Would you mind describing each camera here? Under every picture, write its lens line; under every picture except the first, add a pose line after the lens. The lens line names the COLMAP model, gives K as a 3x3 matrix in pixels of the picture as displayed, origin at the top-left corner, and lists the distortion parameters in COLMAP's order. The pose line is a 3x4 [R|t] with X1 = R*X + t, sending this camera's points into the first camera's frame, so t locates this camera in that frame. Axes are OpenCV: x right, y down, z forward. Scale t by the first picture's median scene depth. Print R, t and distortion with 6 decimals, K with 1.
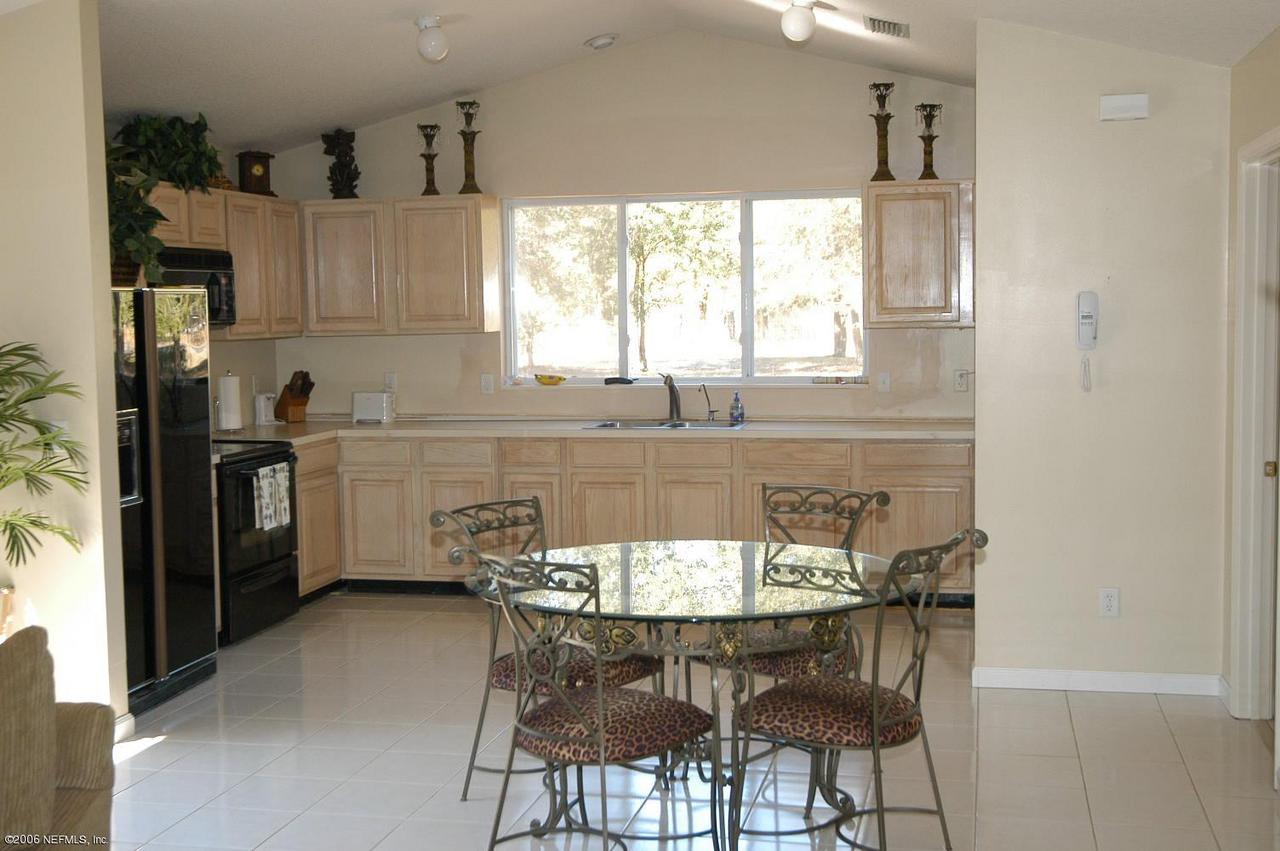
lens RADIAL K [[1591.8, 0, 640.0], [0, 1591.8, 425.5], [0, 0, 1]] dist [0.020251, 0.009290]
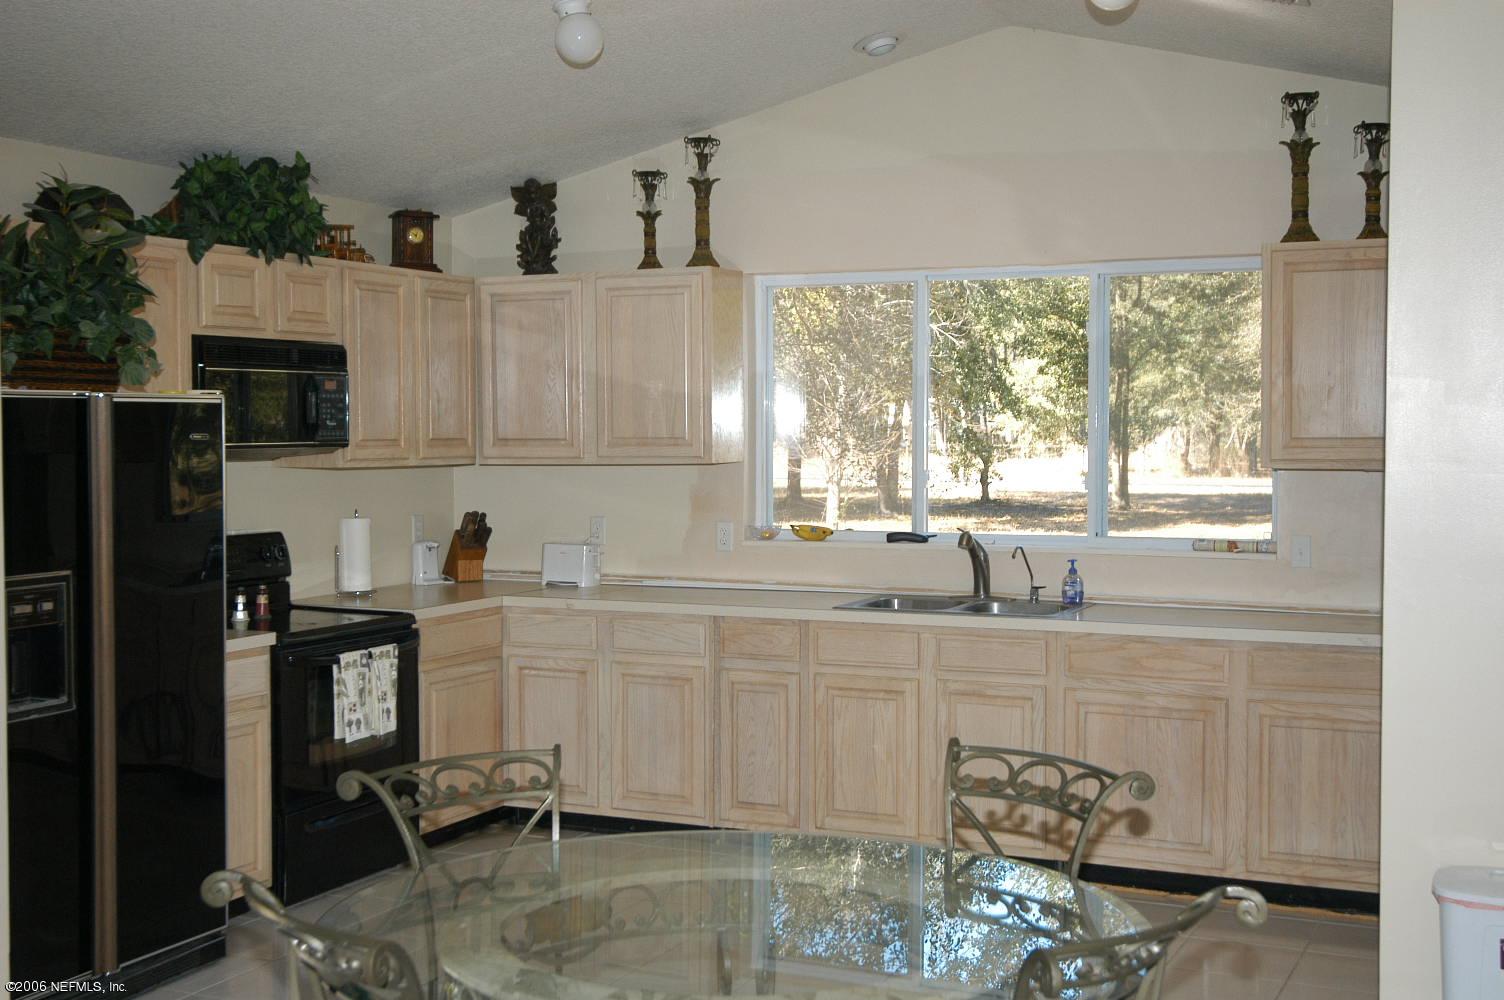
lens RADIAL K [[1870.4, 0, 752.0], [0, 1870.4, 500.0], [0, 0, 1]] dist [0.020251, 0.009290]
pose [[0.977271, 0.022801, -0.210763, 0.096277], [-0.030172, 0.999038, -0.031824, -0.017403], [0.209835, 0.037460, 0.977019, 0.207720]]
